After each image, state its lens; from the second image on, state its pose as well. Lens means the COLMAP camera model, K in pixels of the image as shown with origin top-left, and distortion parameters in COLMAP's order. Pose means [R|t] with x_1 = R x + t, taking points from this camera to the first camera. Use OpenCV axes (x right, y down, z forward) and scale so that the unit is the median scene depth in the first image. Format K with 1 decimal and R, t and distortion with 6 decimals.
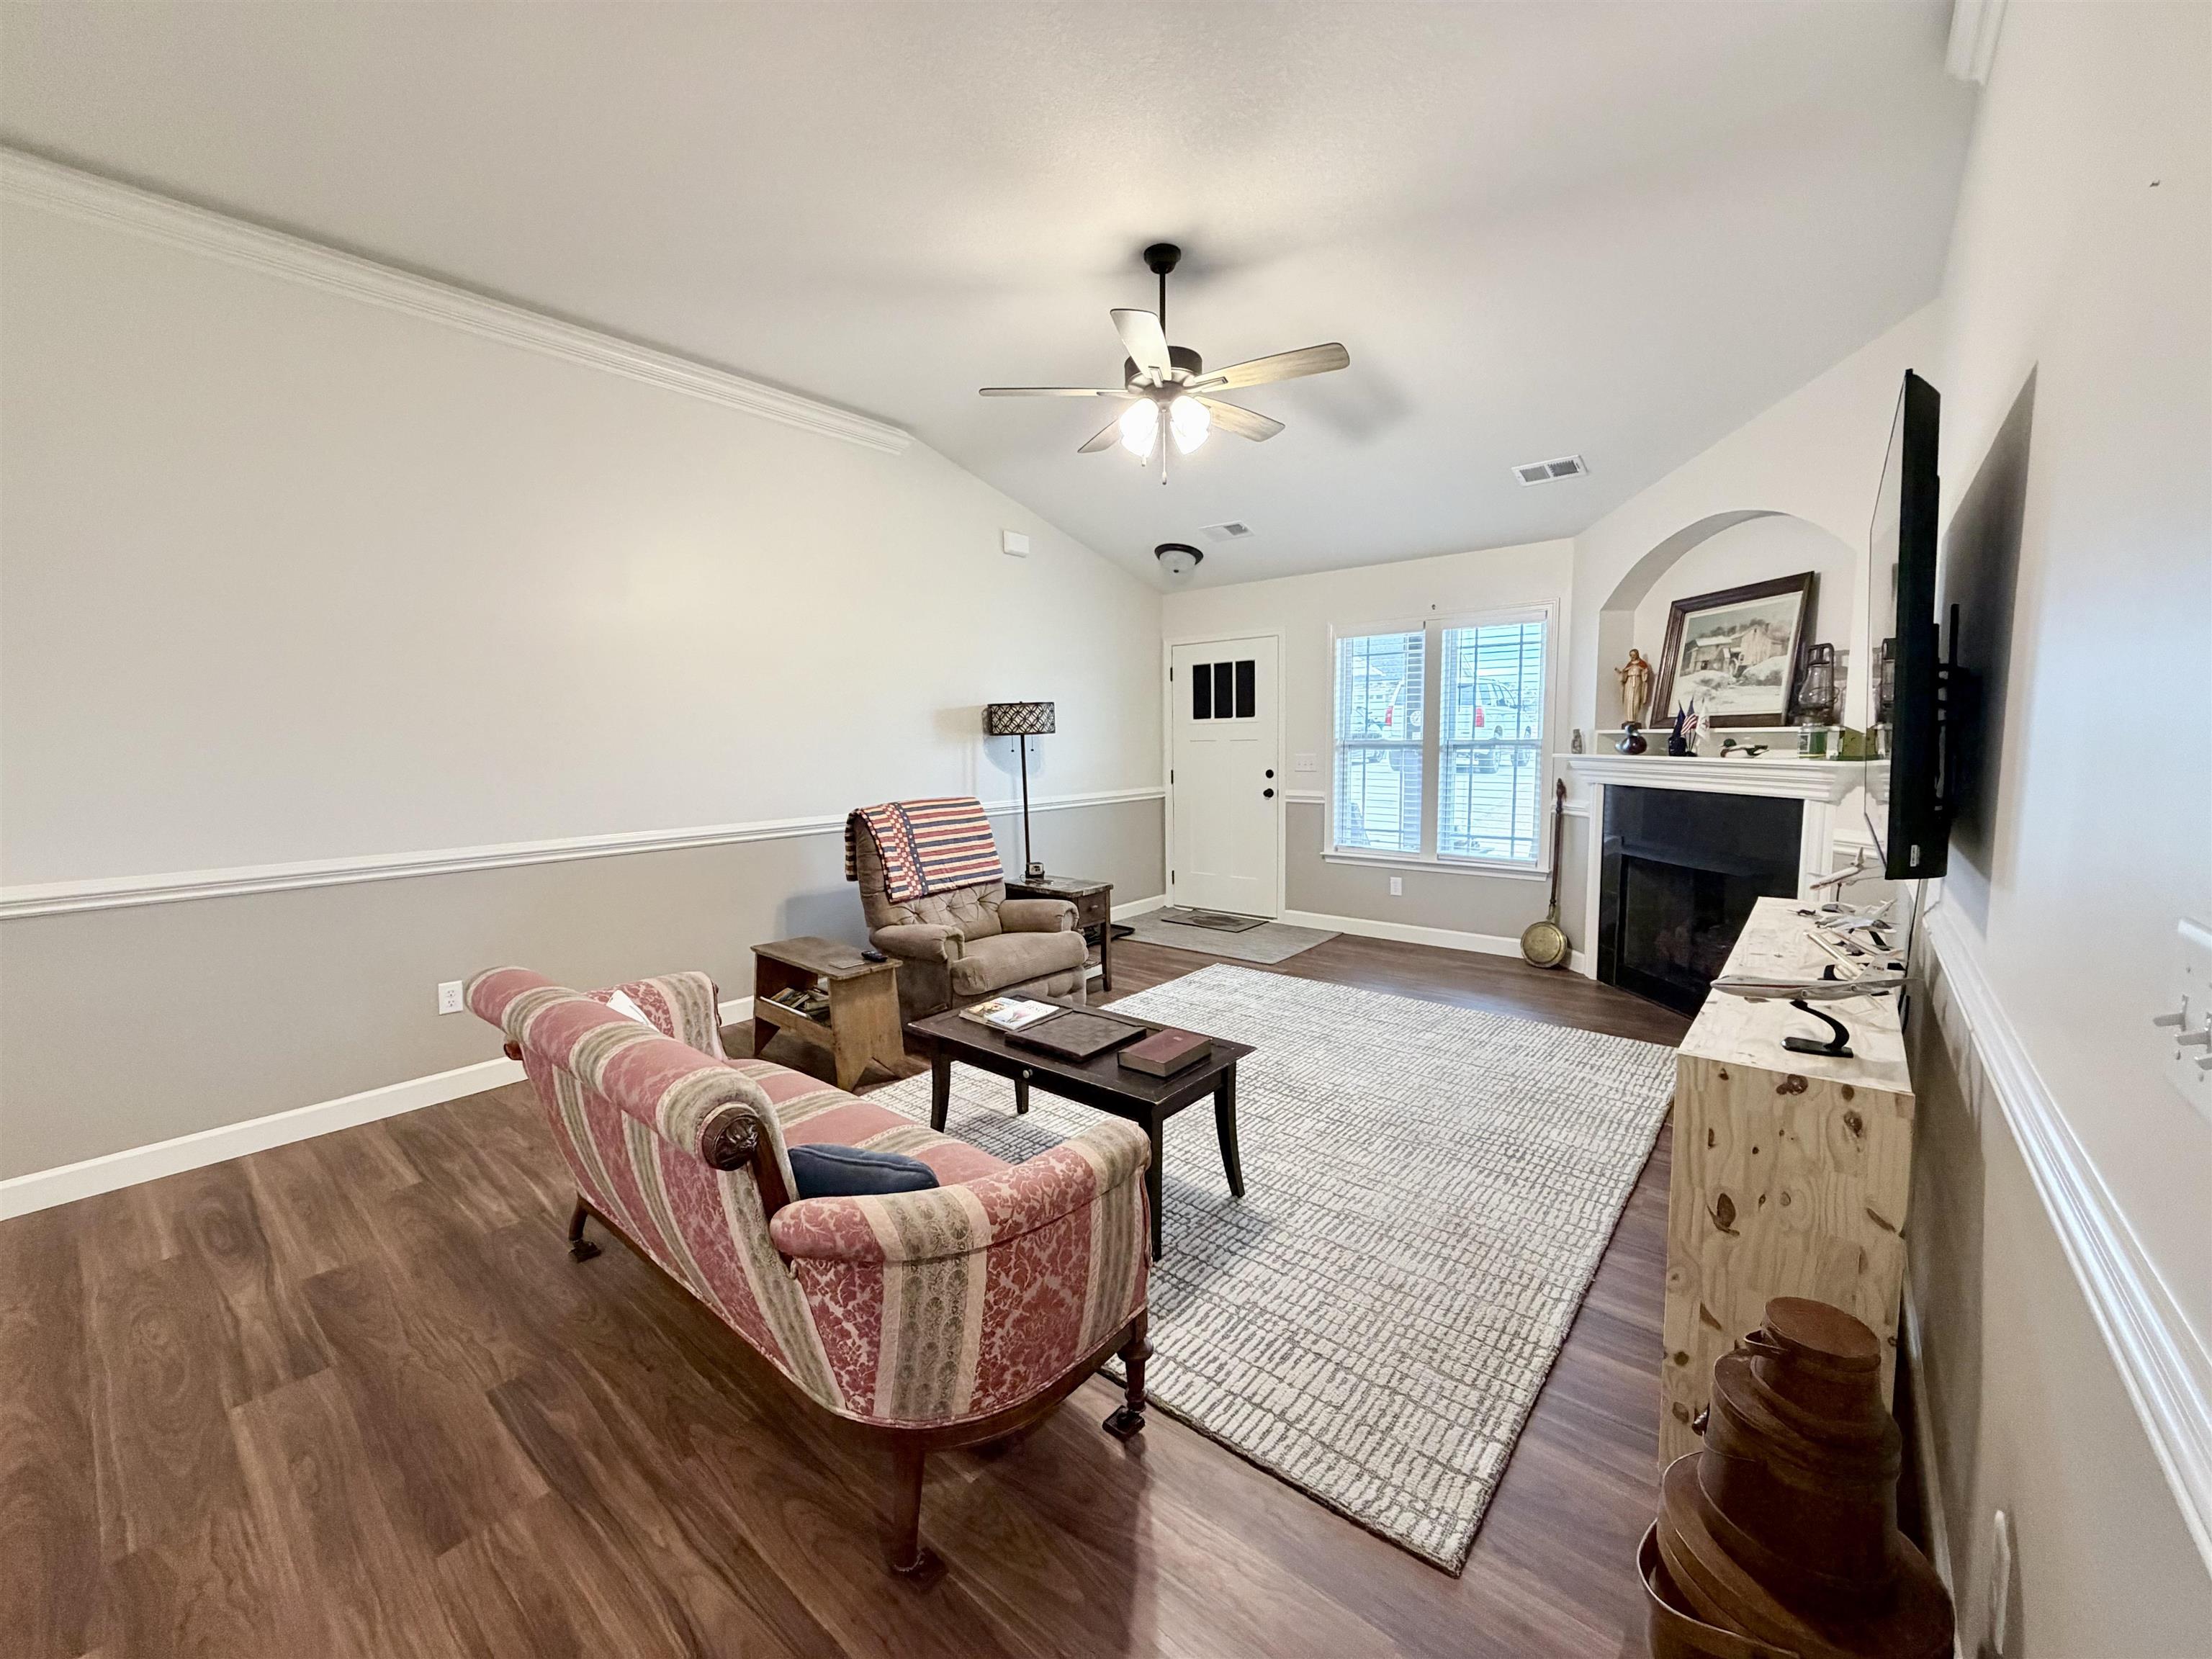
lens RADIAL K [[876.6, 0, 1100.5], [0, 876.6, 828.4], [0, 0, 1]] dist [0.002217, -0.000056]
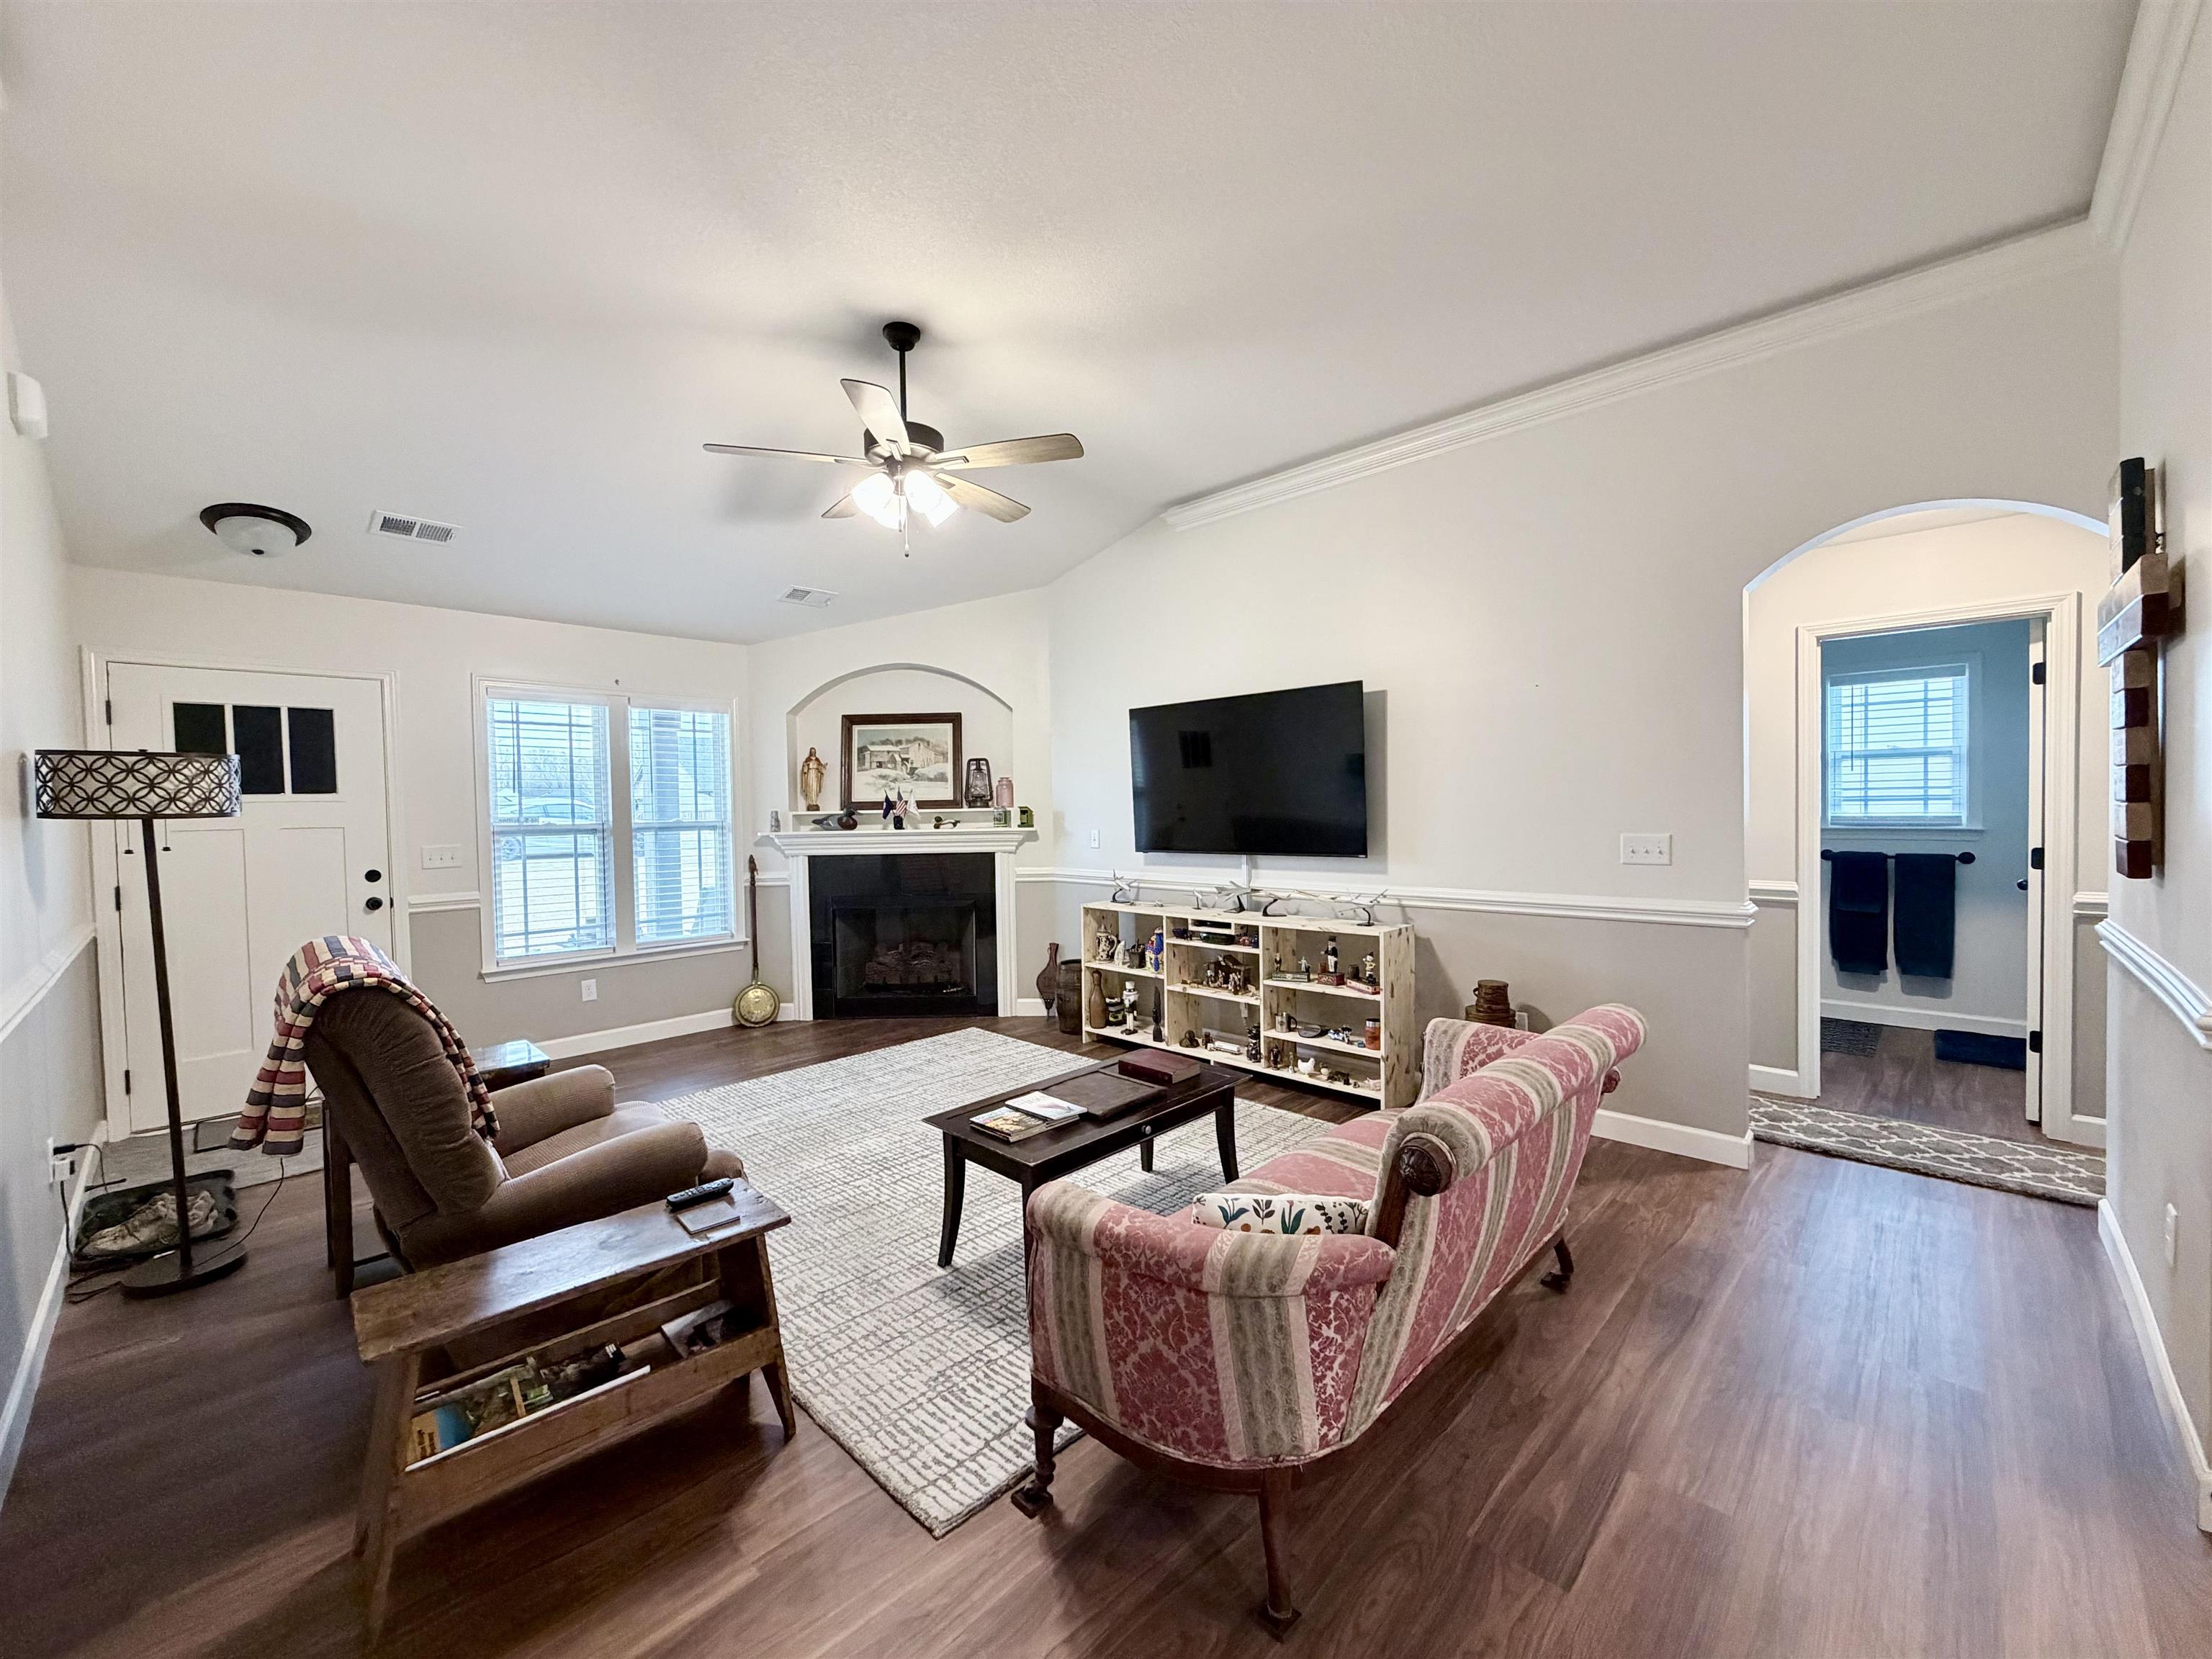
lens RADIAL K [[876.6, 0, 1100.5], [0, 876.6, 828.4], [0, 0, 1]] dist [0.002217, -0.000056]
pose [[0.069328, -0.013716, 0.997500, -0.684105], [0.119277, 0.992847, 0.005362, -0.052413], [-0.990438, 0.118607, 0.070468, 0.576657]]
